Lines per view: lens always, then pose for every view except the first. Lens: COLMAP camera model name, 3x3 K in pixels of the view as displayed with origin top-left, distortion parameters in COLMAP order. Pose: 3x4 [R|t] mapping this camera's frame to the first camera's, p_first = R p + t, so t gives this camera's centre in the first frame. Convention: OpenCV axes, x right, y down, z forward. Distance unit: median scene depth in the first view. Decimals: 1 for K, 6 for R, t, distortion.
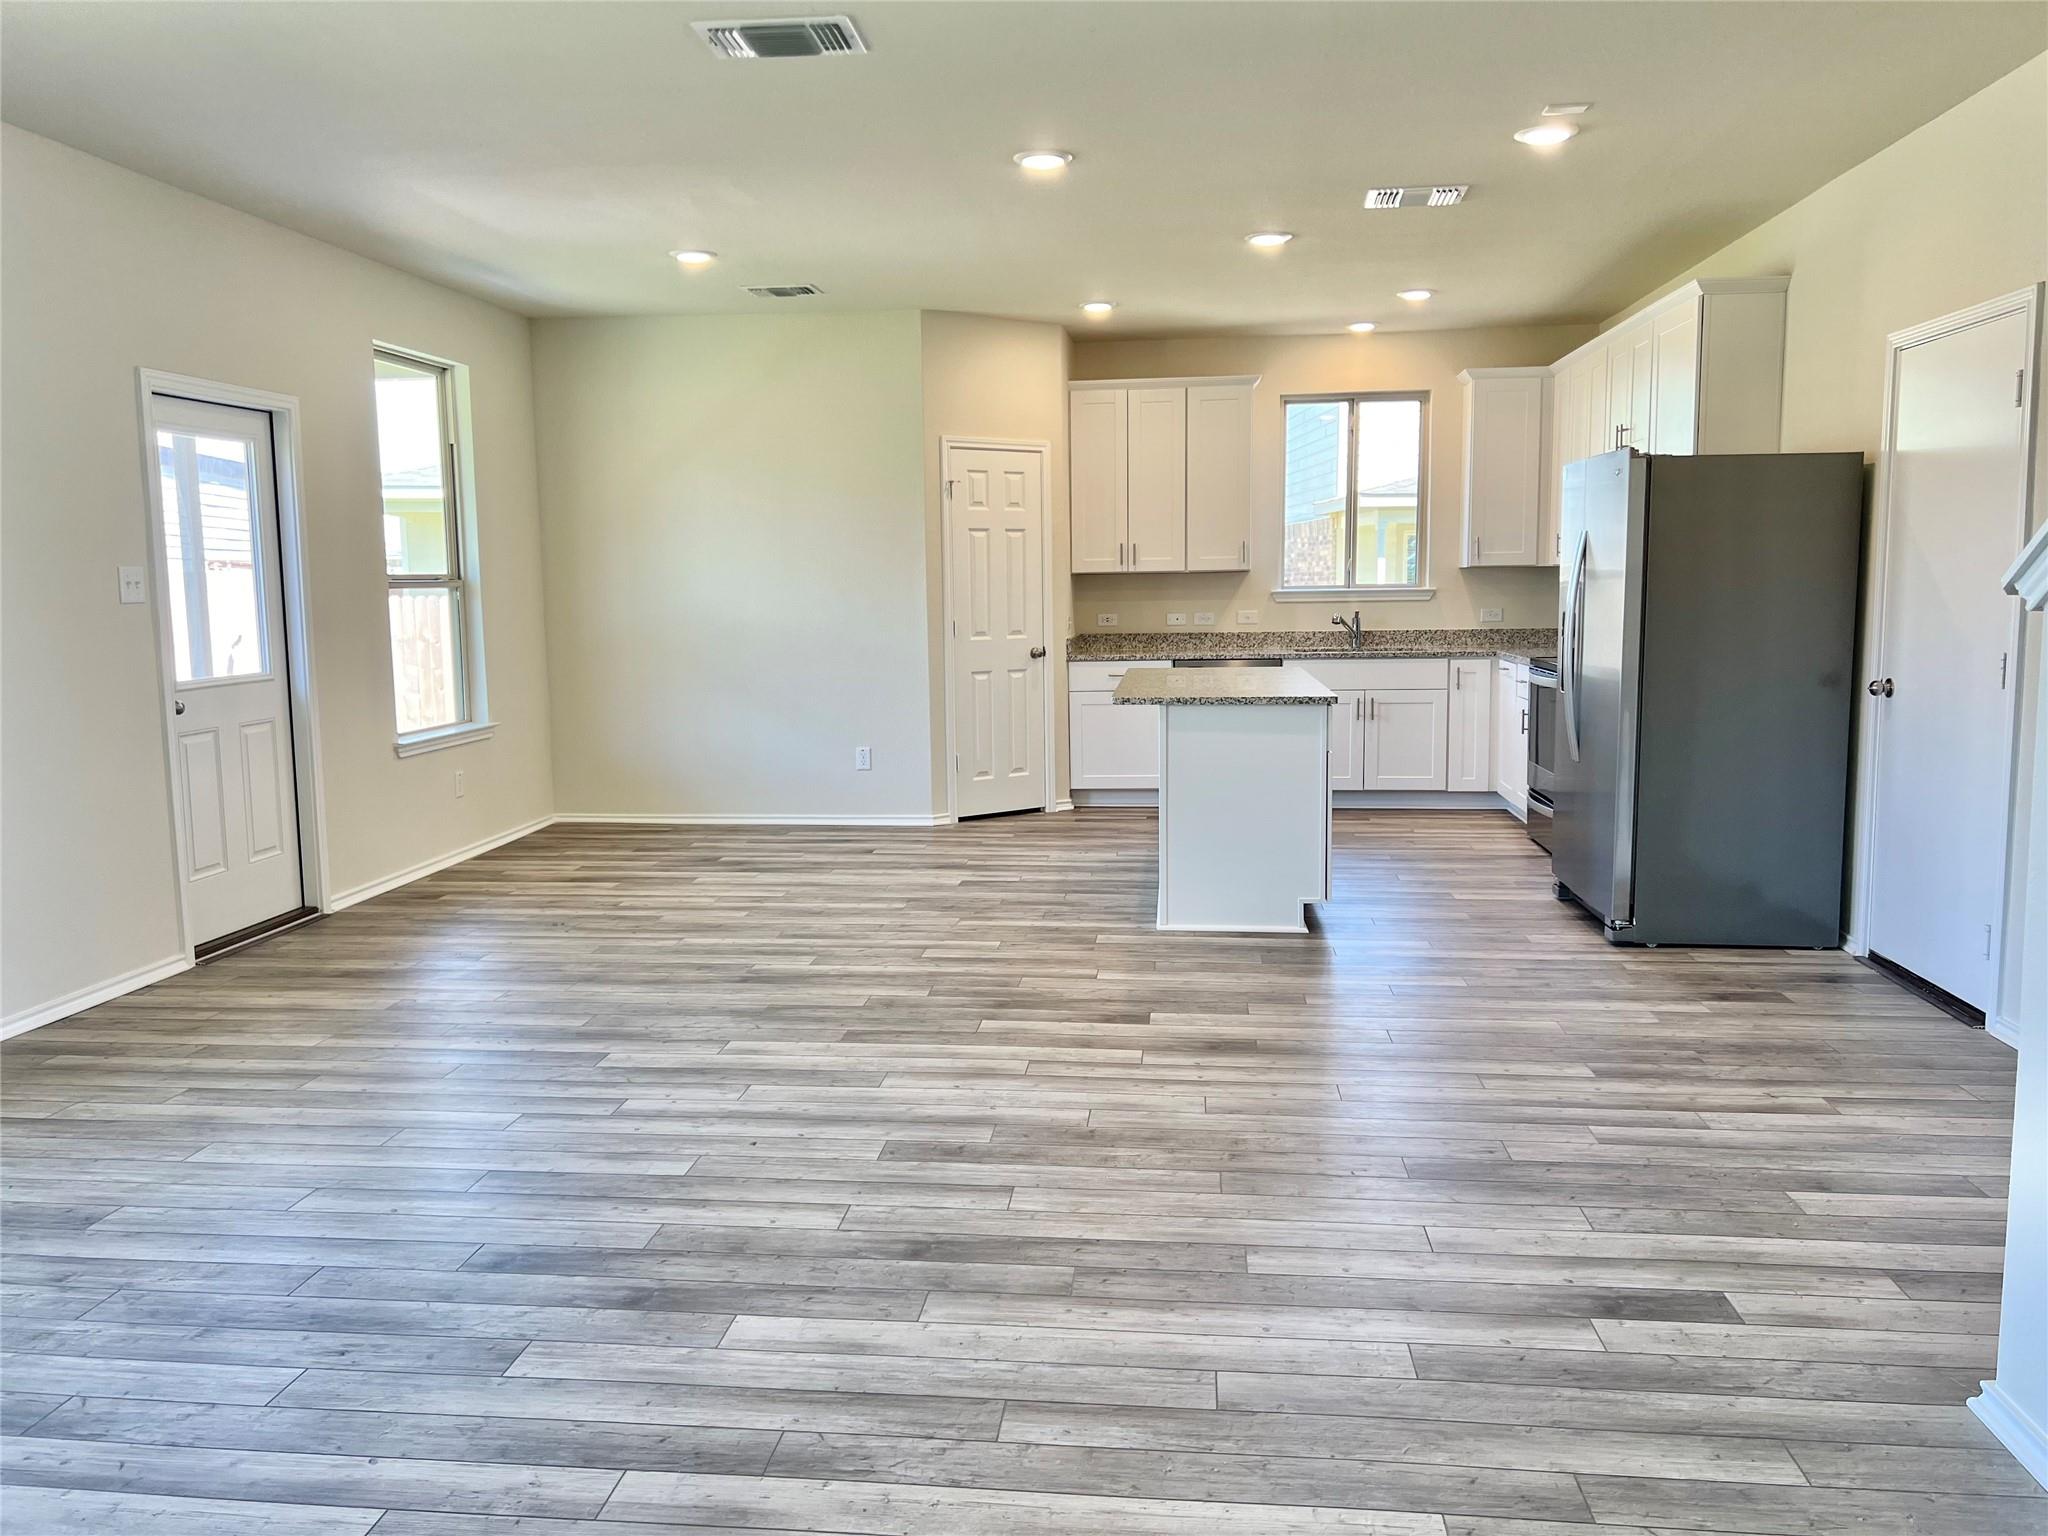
lens RADIAL K [[1523.1, 0, 1022.1], [0, 1523.1, 753.5], [0, 0, 1]] dist [0.060035, -0.061373]
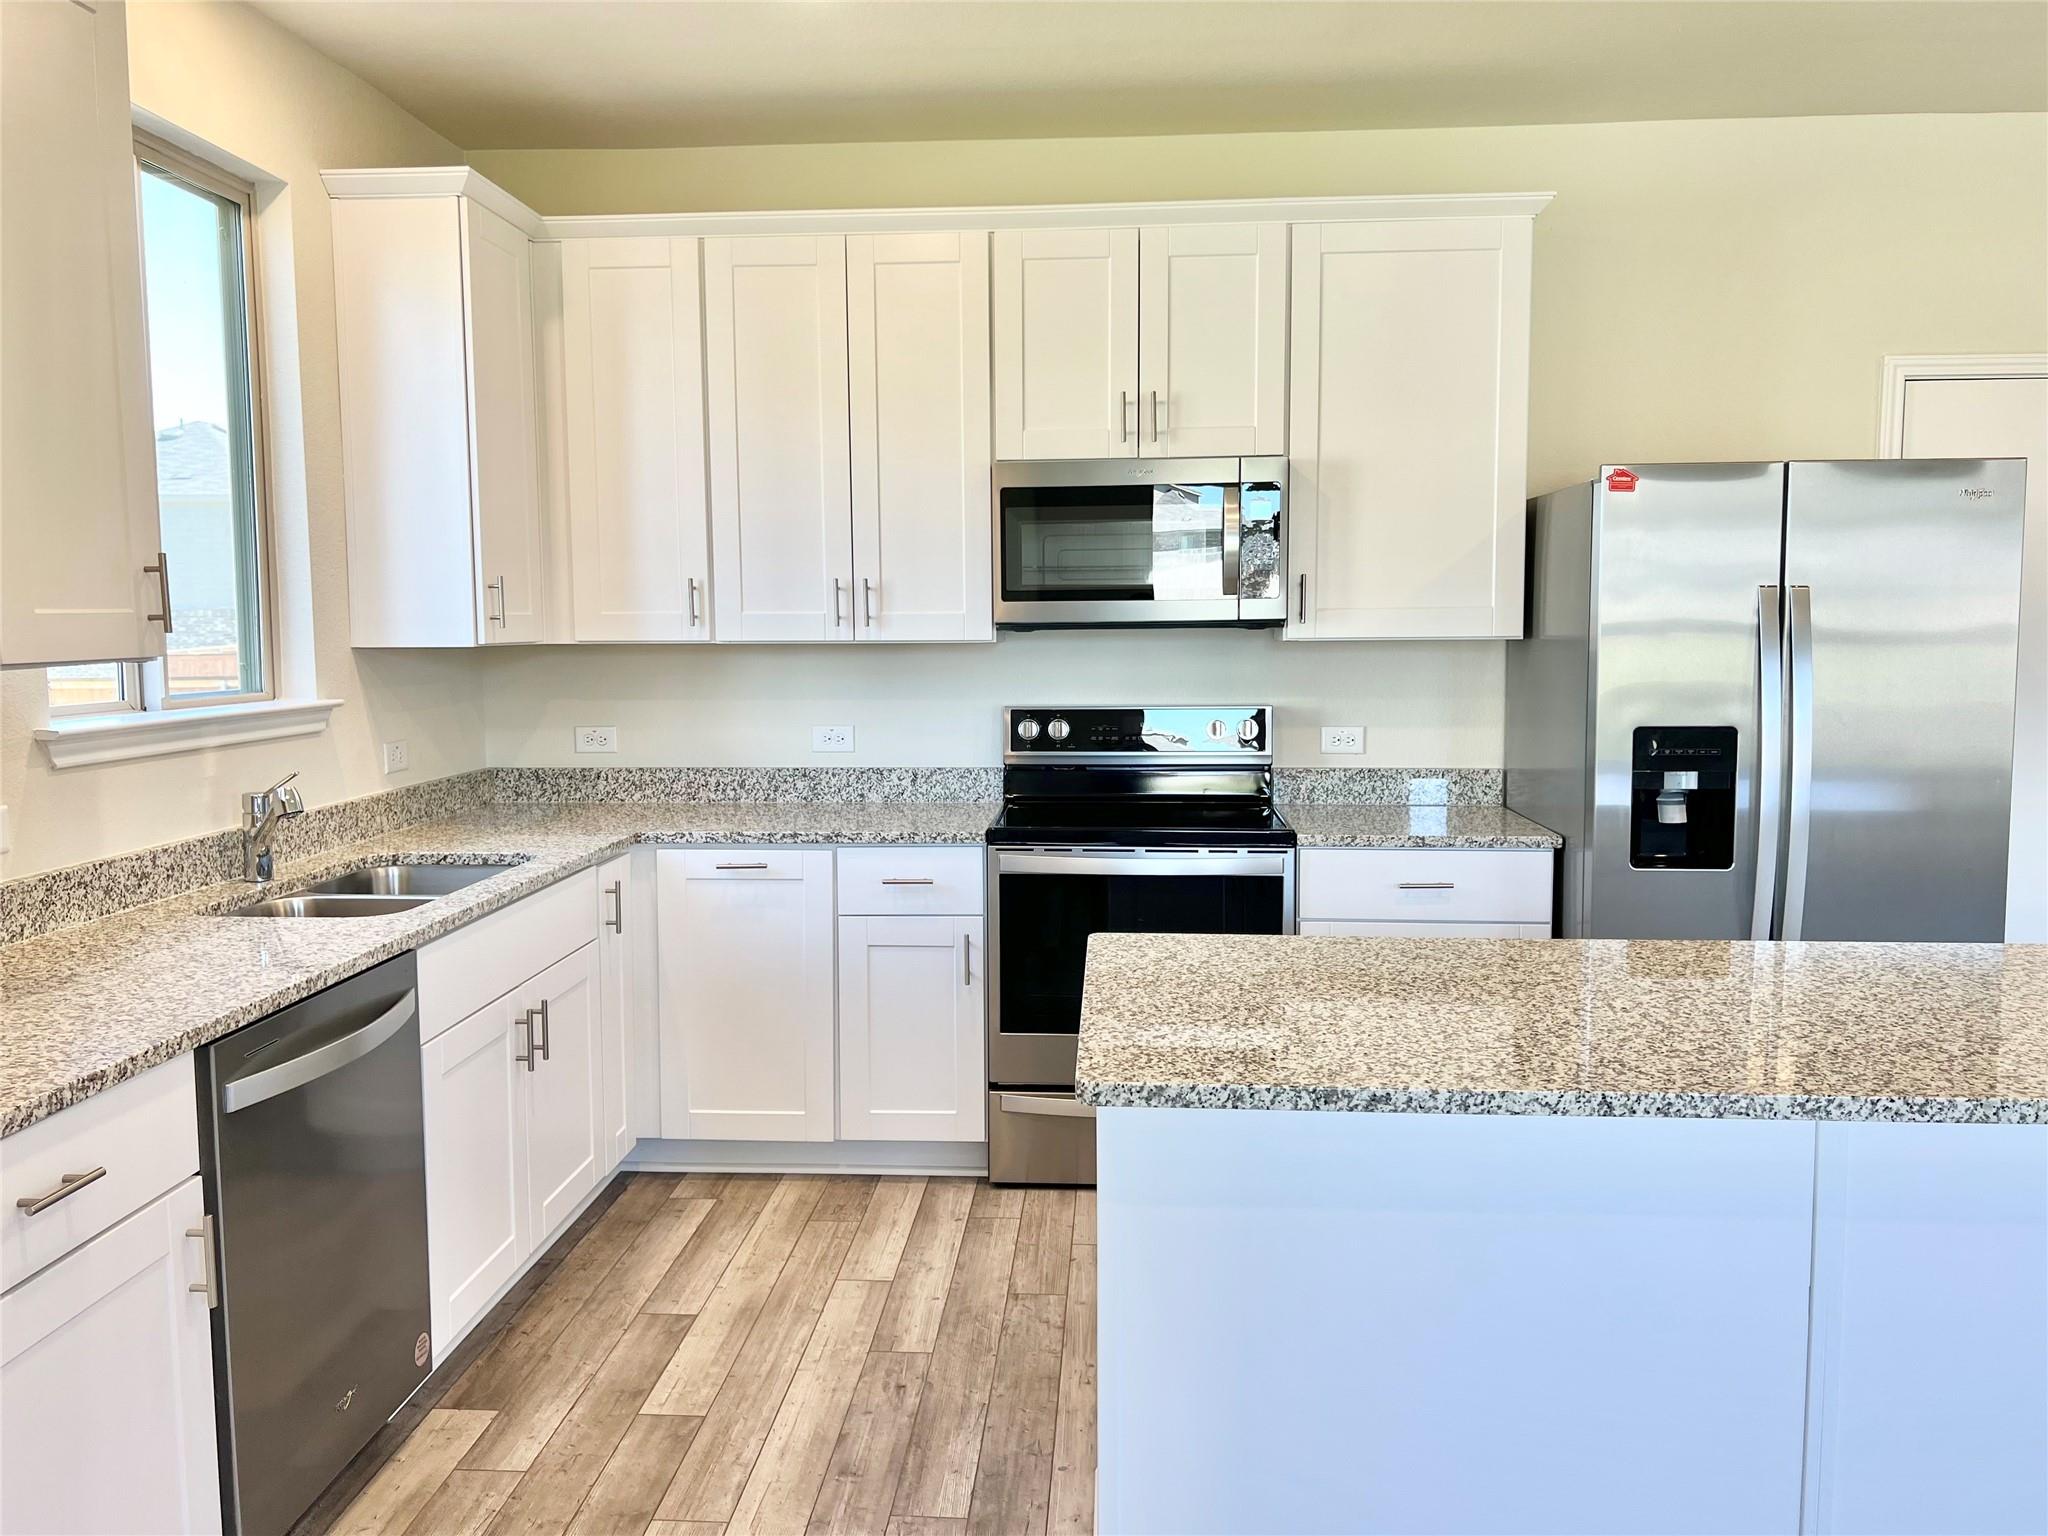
lens RADIAL K [[1523.1, 0, 1022.2], [0, 1523.1, 758.9], [0, 0, 1]] dist [0.060035, -0.061373]
pose [[-0.040146, -0.078750, 0.996086, -0.199493], [0.122496, 0.988982, 0.083126, -0.157967], [-0.991657, 0.125353, -0.030057, 1.270602]]
